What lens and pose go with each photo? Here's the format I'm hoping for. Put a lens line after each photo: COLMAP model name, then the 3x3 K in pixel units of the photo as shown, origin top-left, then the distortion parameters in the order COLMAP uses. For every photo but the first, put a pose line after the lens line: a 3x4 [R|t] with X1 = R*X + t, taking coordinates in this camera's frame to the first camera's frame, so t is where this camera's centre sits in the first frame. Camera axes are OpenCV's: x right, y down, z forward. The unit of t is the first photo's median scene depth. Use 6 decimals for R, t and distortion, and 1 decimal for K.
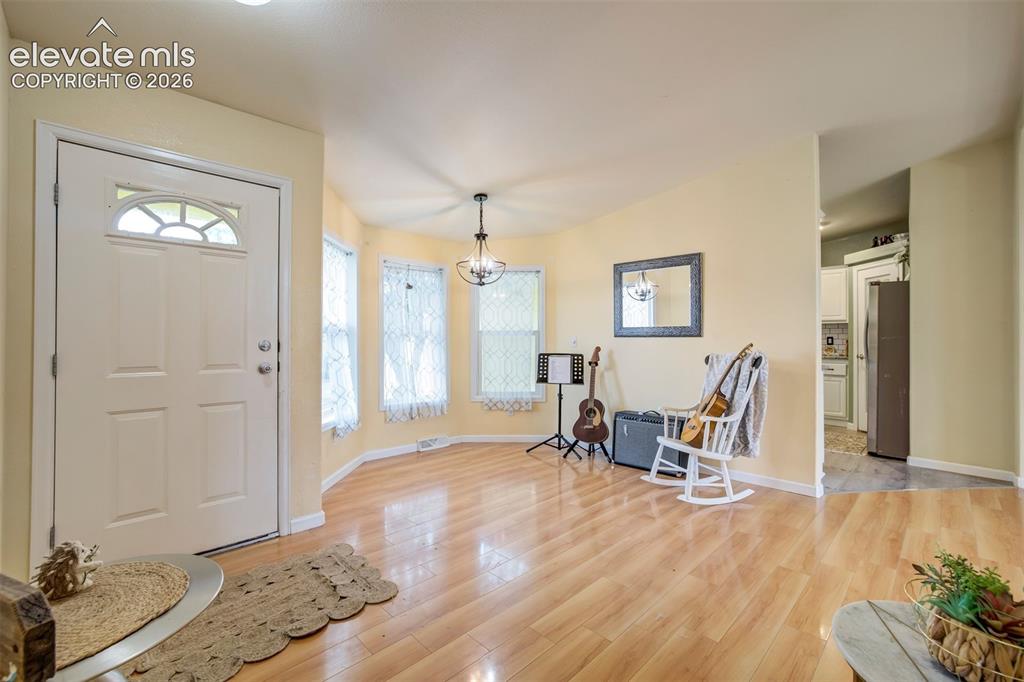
lens RADIAL K [[437.8, 0, 512.0], [0, 437.8, 341.0], [0, 0, 1]] dist [-0.064026, 0.025773]
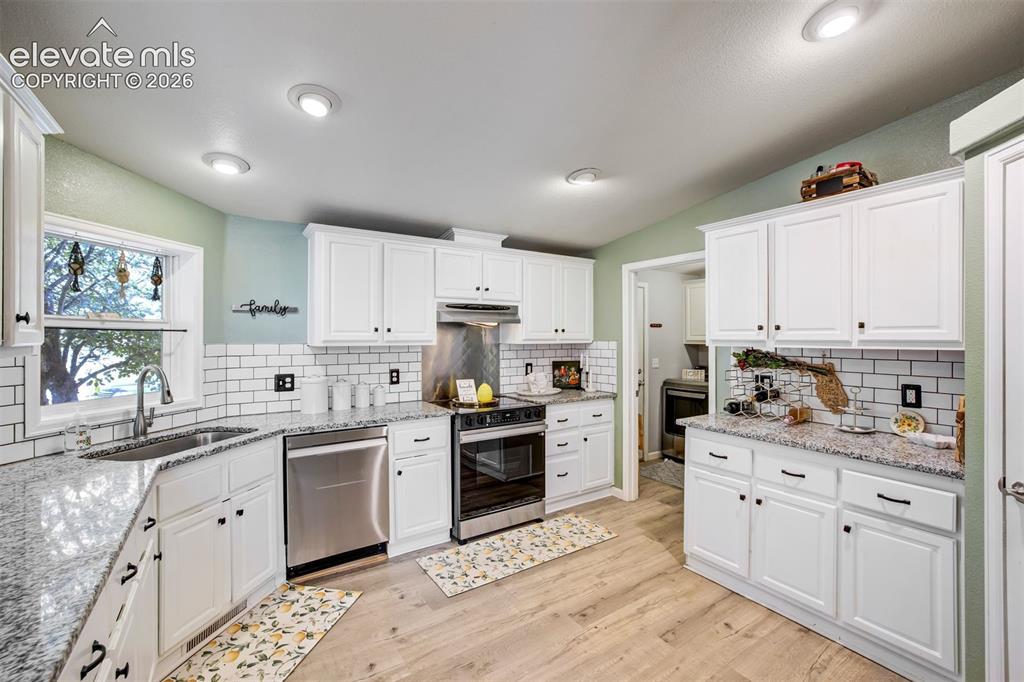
lens RADIAL K [[437.8, 0, 512.0], [0, 437.8, 341.0], [0, 0, 1]] dist [-0.064026, 0.025773]
pose [[0.980793, -0.002670, -0.195035, 0.530512], [0.002835, 0.999996, 0.000565, -0.050885], [0.195033, -0.001107, 0.980796, 0.640487]]
